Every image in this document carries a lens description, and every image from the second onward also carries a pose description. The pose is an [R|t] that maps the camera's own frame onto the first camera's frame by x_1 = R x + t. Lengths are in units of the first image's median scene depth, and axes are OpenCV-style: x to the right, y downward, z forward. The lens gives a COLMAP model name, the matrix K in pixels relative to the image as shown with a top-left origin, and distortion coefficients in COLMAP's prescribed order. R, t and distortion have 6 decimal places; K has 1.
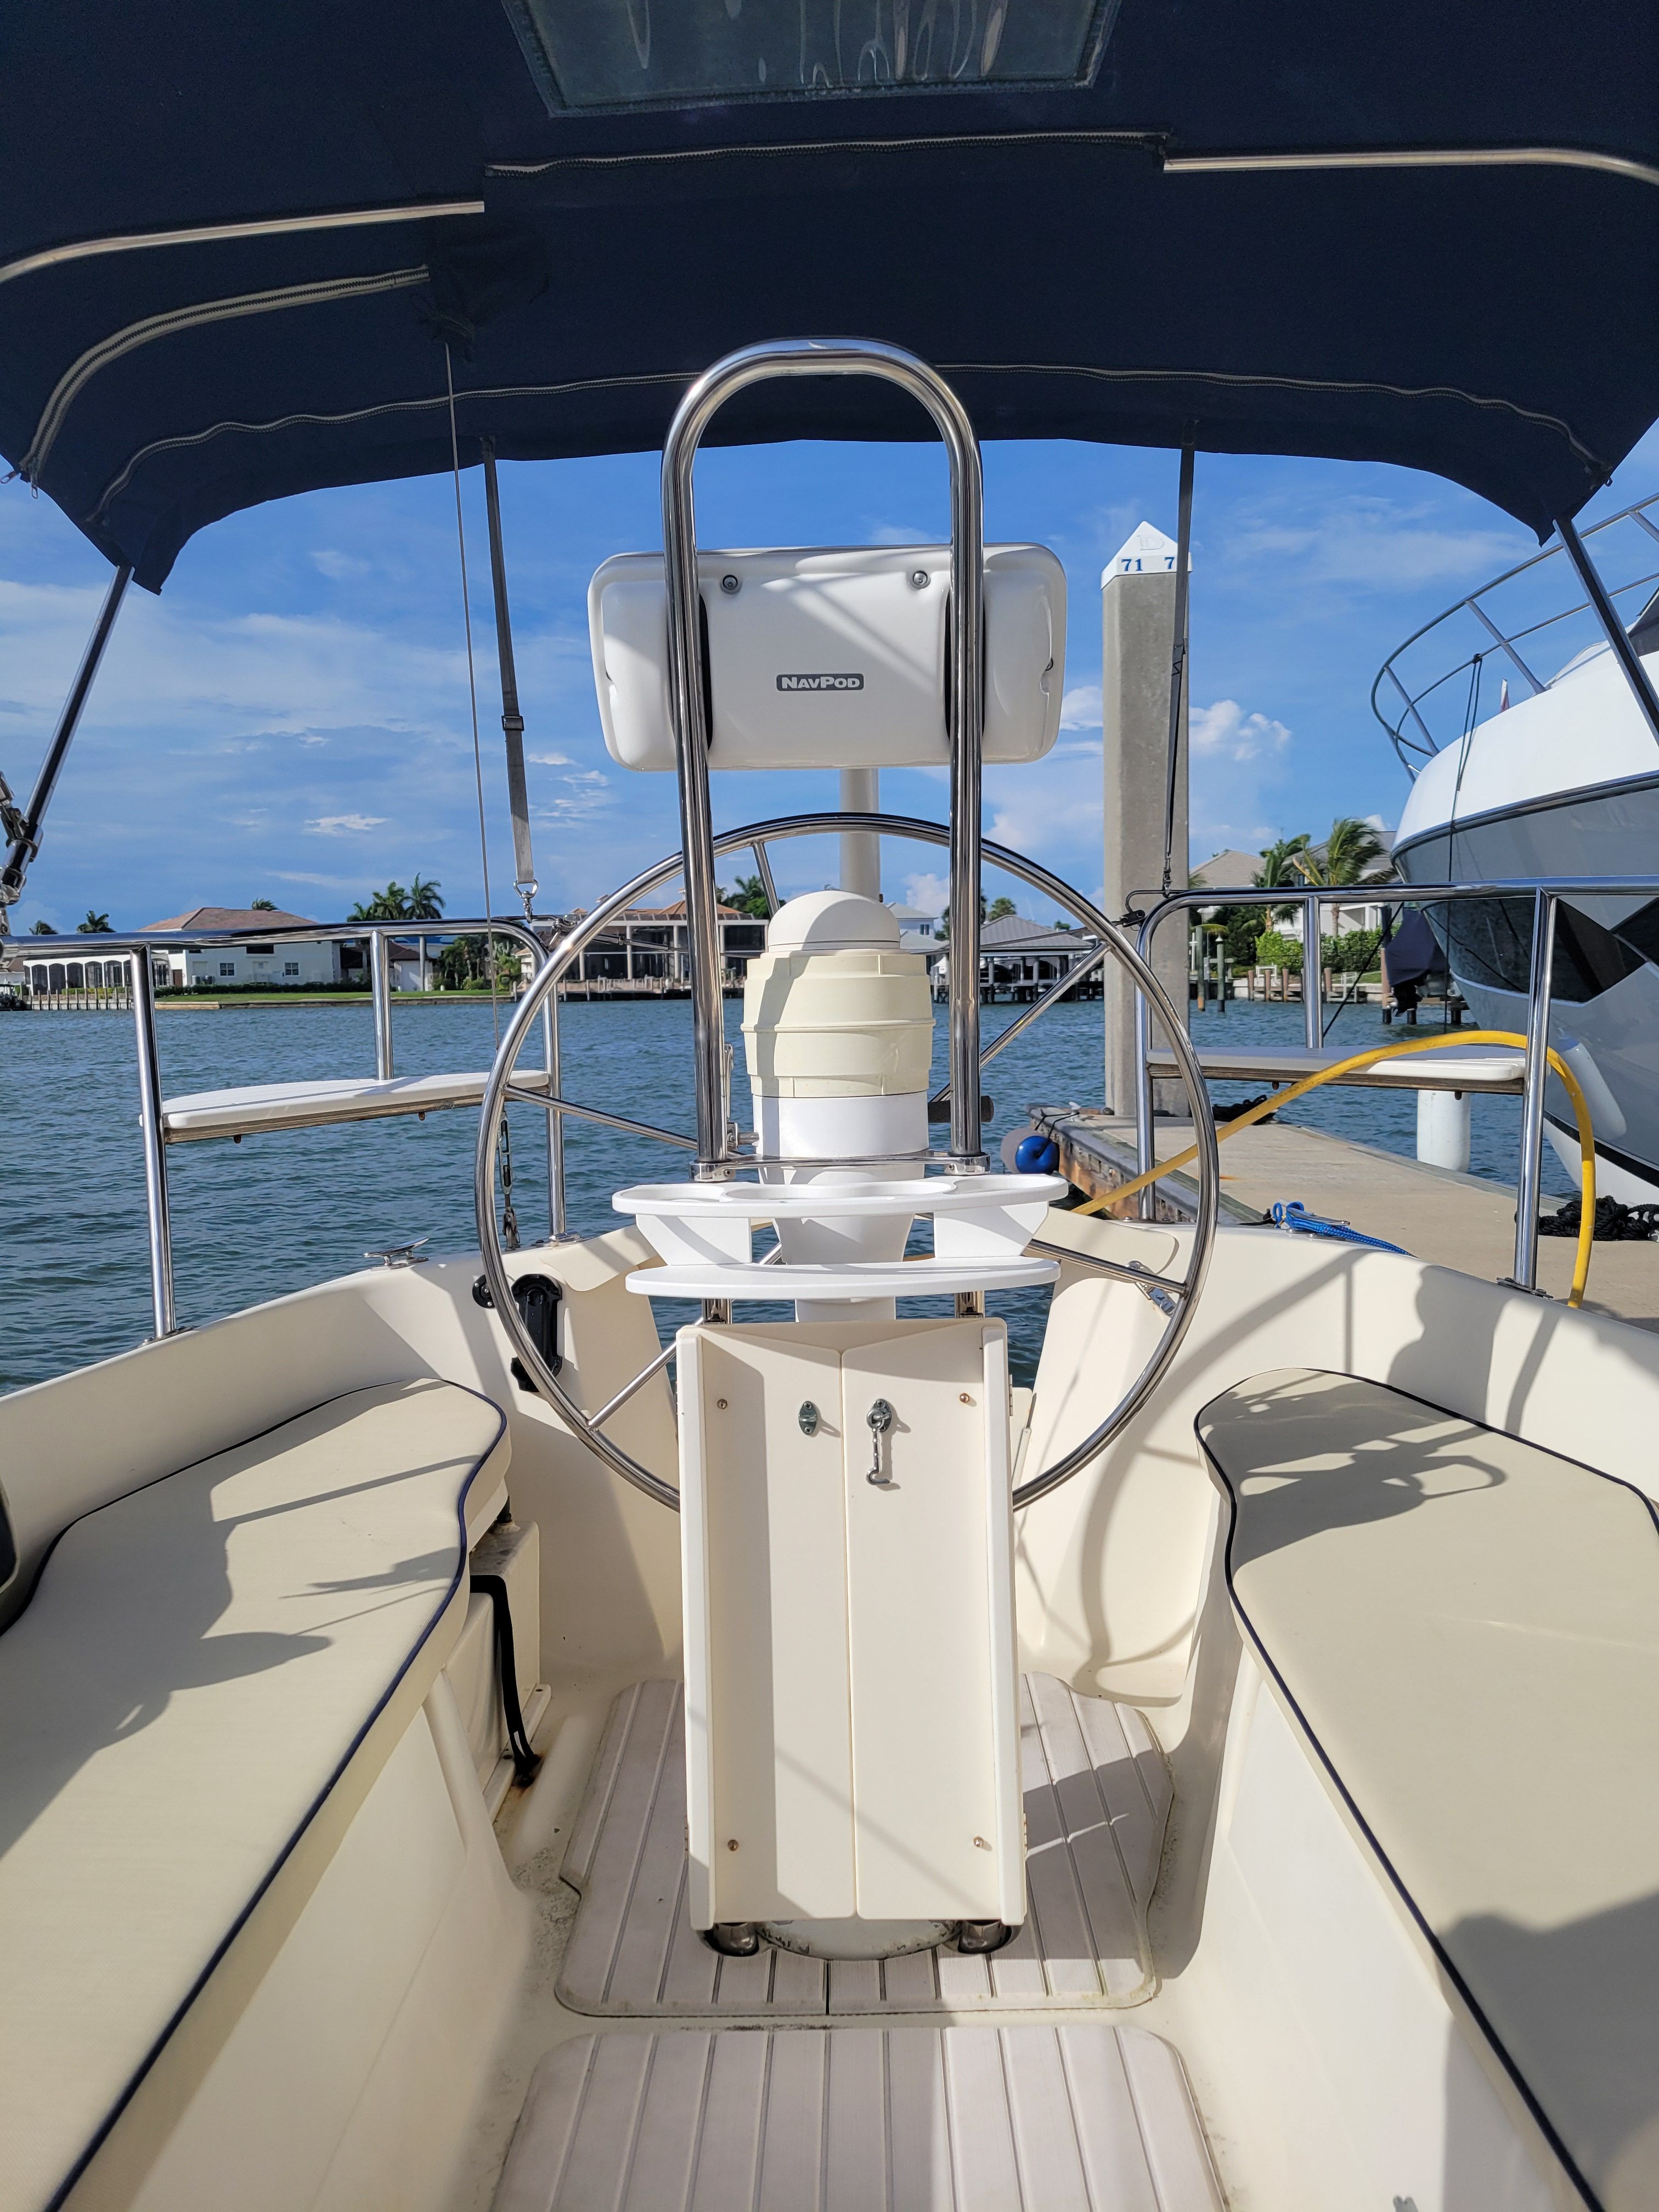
lens RADIAL K [[1568.1, 0, 909.3], [0, 1568.1, 1130.7], [0, 0, 1]] dist [0.029950, -0.028428]
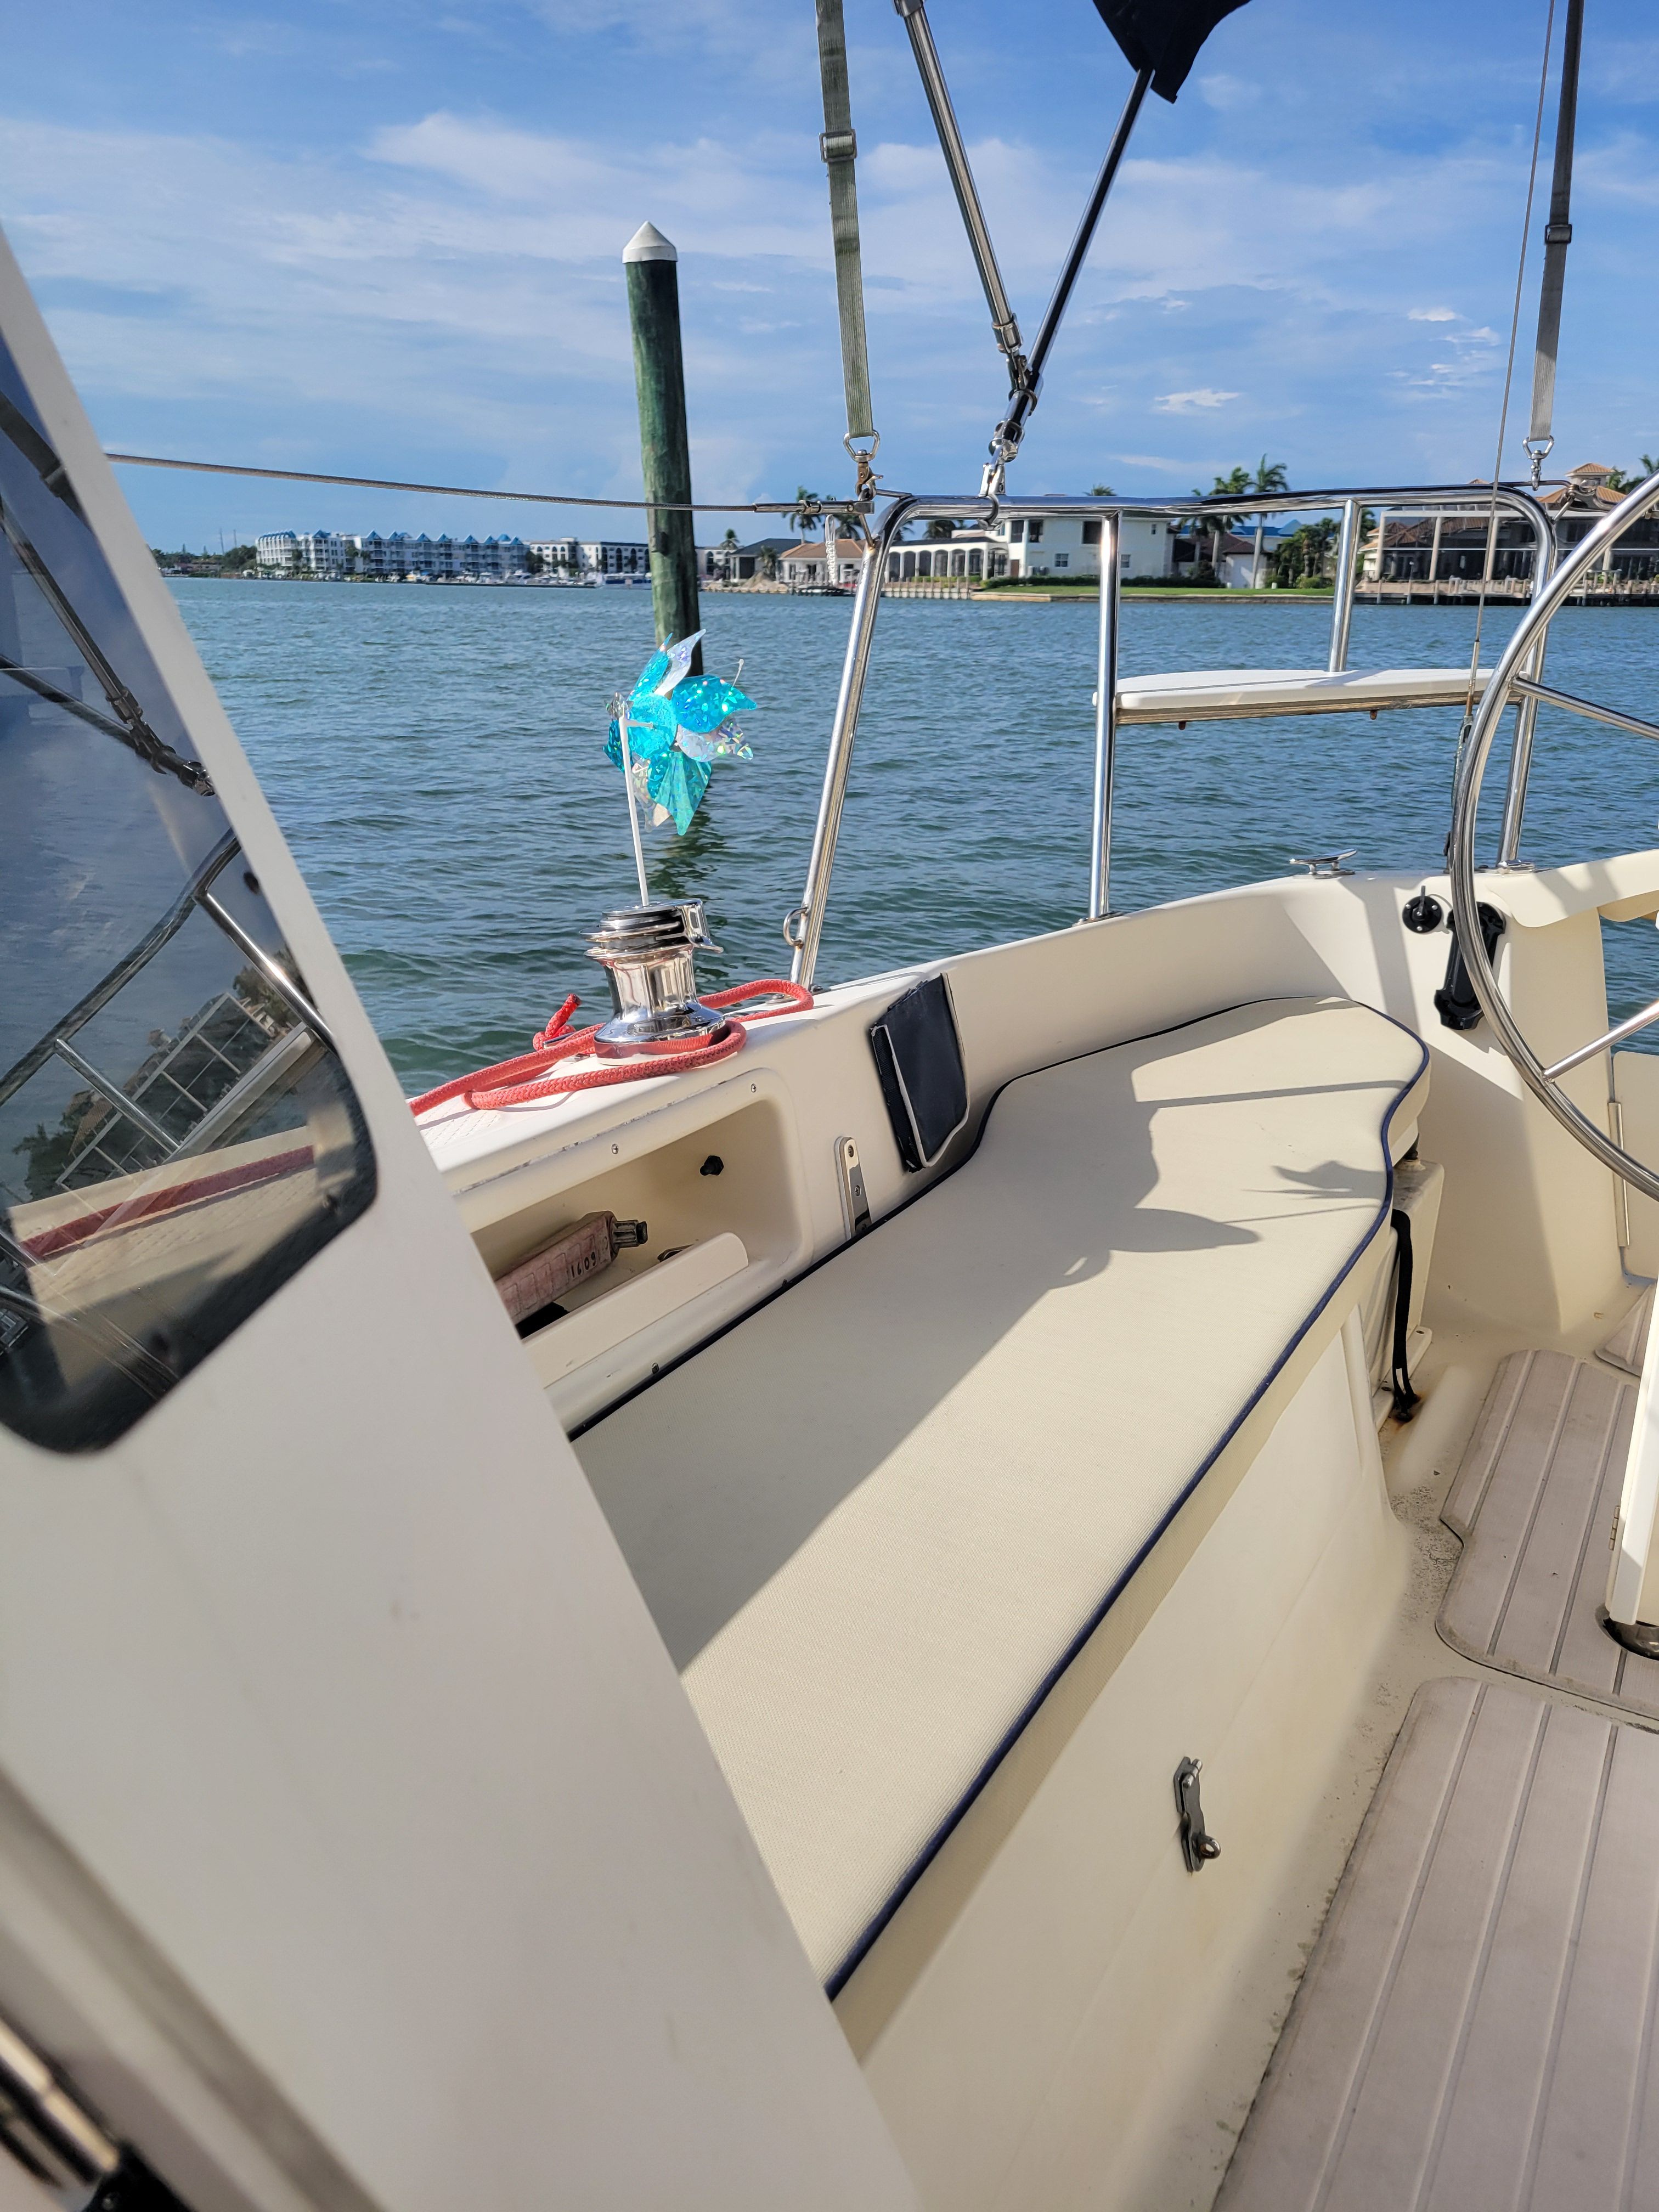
lens RADIAL K [[1568.1, 0, 848.5], [0, 1568.1, 1120.2], [0, 0, 1]] dist [0.029950, -0.028428]
pose [[0.875103, 0.185220, -0.447089, -0.124253], [-0.077964, 0.965749, 0.247489, 0.016184], [0.477616, -0.181721, 0.859570, 0.022143]]
